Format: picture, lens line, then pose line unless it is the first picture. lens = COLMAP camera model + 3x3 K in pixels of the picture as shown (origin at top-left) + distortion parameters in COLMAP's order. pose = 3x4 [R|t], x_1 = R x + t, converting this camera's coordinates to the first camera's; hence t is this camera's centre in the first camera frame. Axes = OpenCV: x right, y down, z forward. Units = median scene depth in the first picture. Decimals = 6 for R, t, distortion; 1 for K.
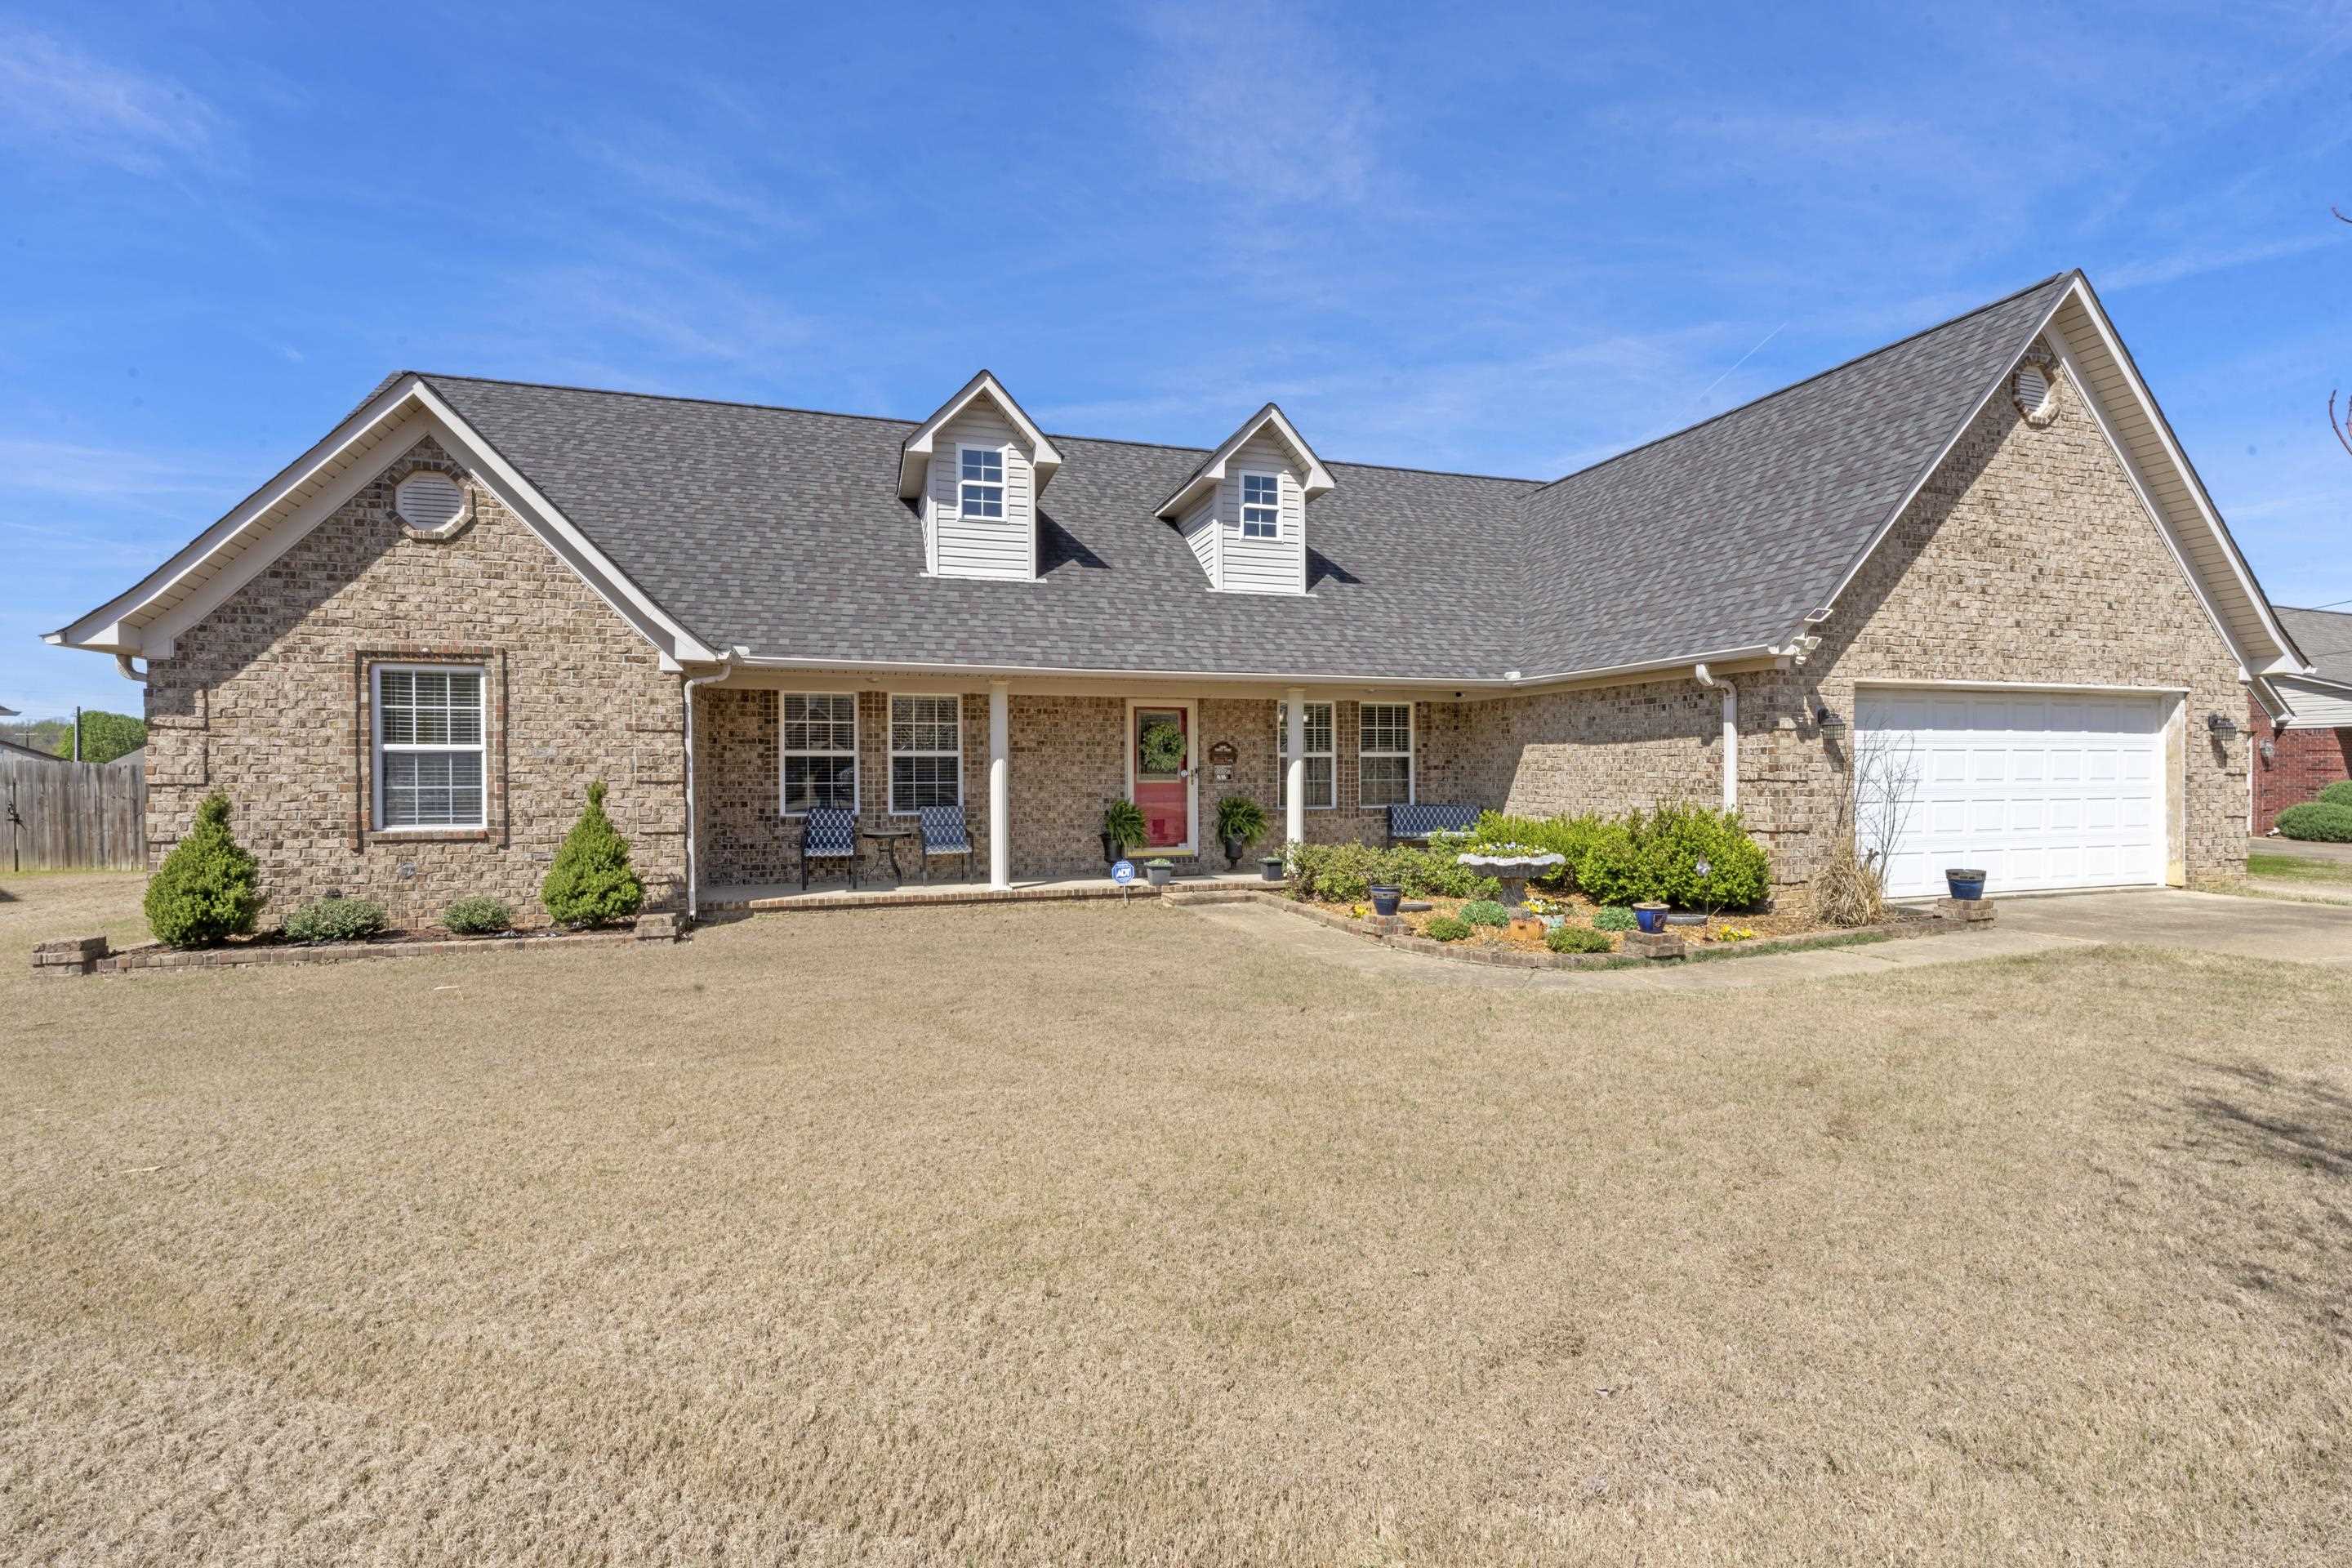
lens RADIAL K [[1034.9, 0, 1169.2], [0, 1034.9, 772.9], [0, 0, 1]] dist [-0.001777, -0.000395]
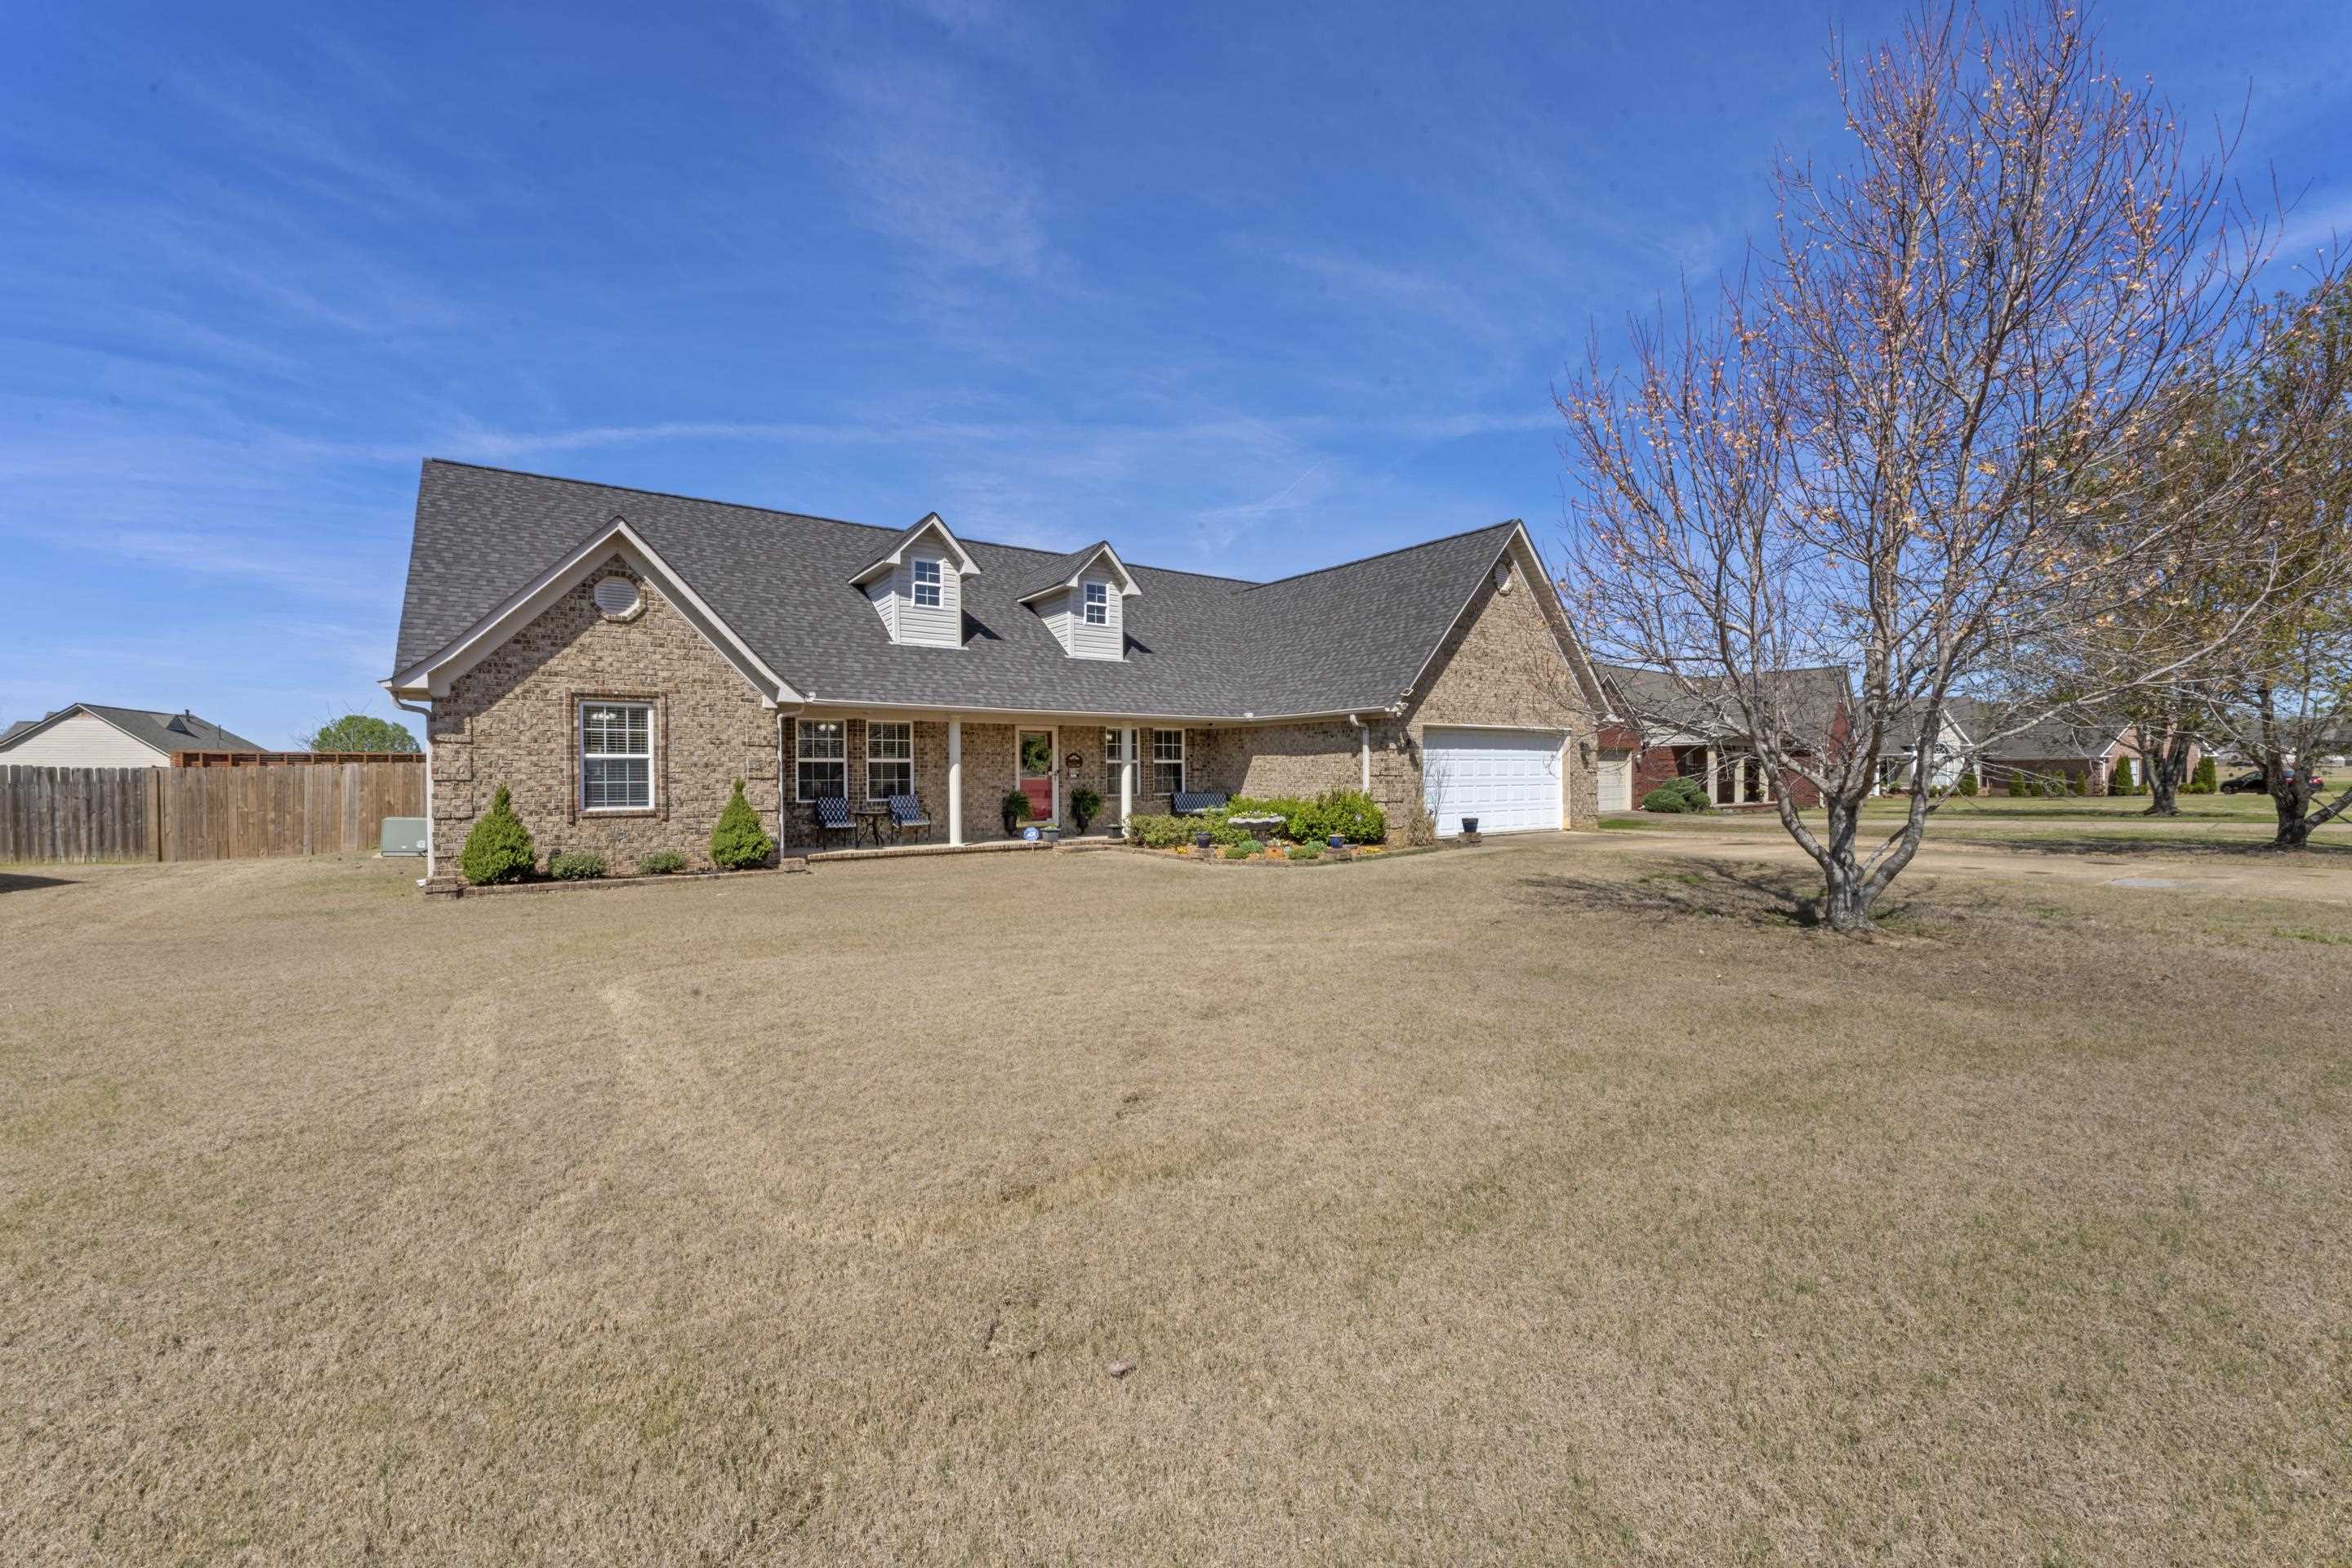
lens RADIAL K [[929.4, 0, 1162.3], [0, 929.4, 770.1], [0, 0, 1]] dist [-0.000608, -0.000057]
pose [[0.953400, -0.000871, 0.301709, -0.288952], [0.003006, 0.999974, -0.006612, 0.006356], [-0.301695, 0.007211, 0.953377, -0.450345]]
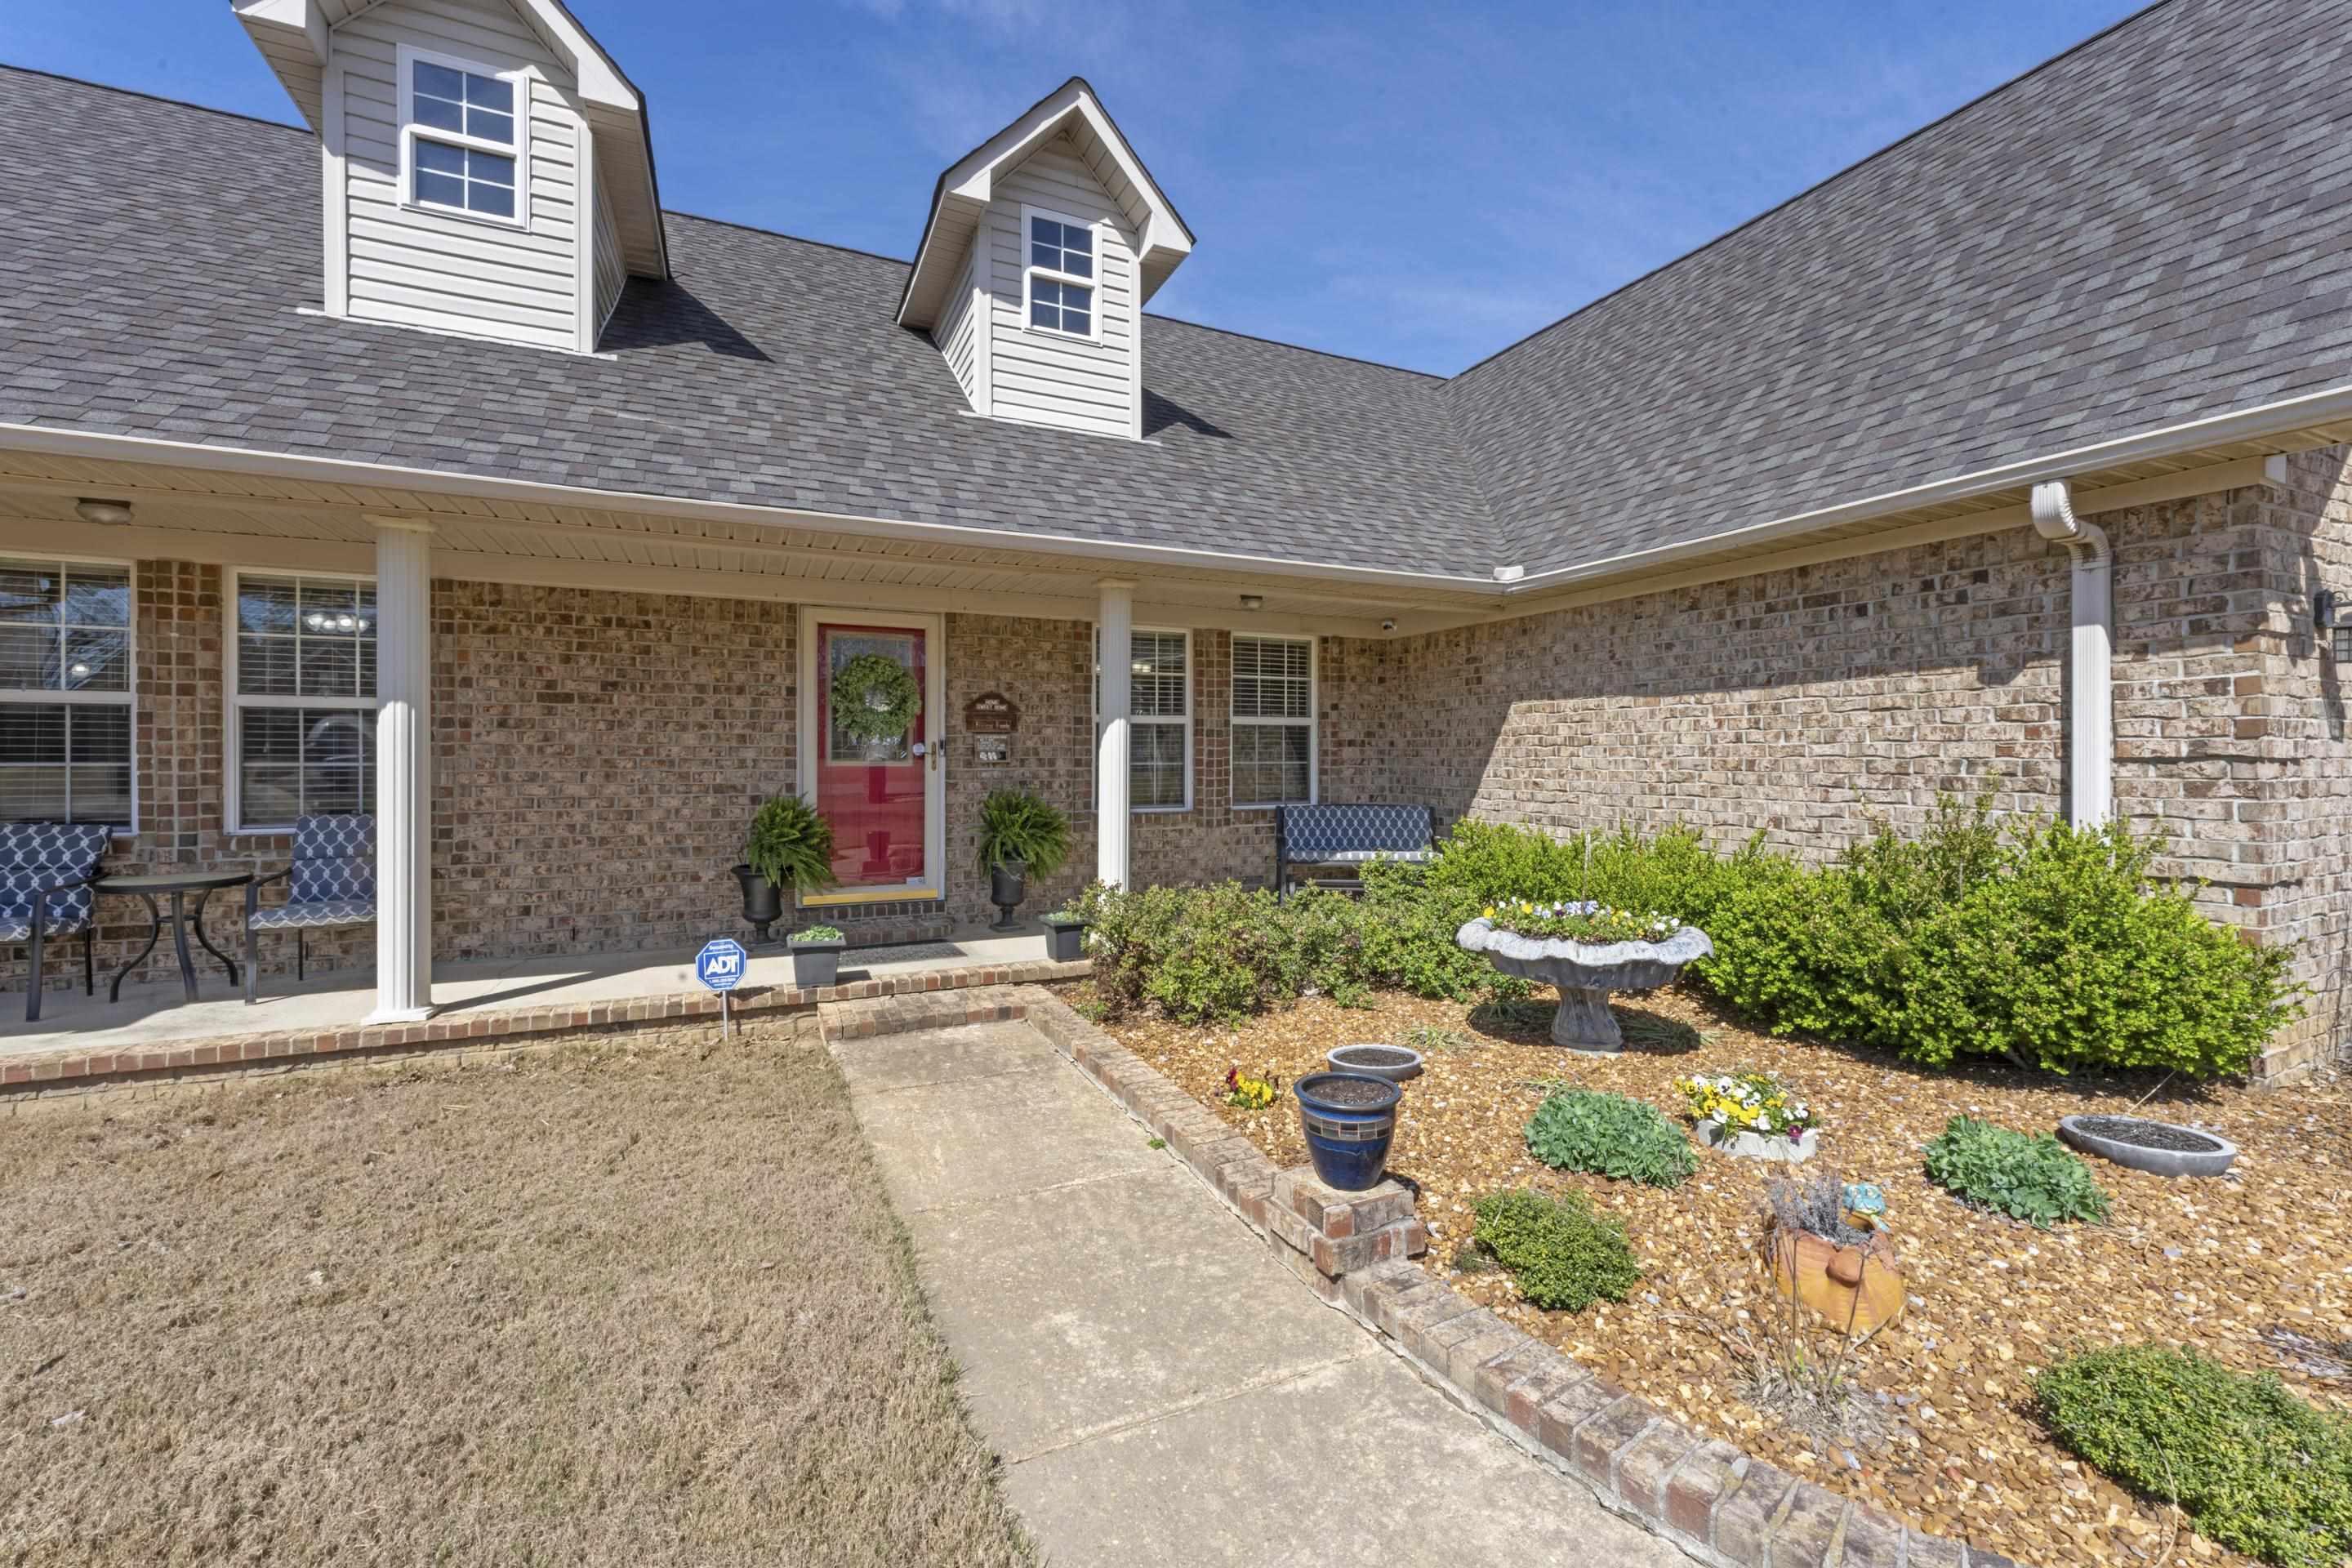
lens RADIAL K [[929.4, 0, 1162.3], [0, 929.4, 770.1], [0, 0, 1]] dist [-0.000608, -0.000057]
pose [[0.992049, 0.001976, 0.125834, 0.094477], [-0.003126, 0.999955, 0.008942, 0.008072], [-0.125810, -0.009264, 0.992011, 0.580043]]
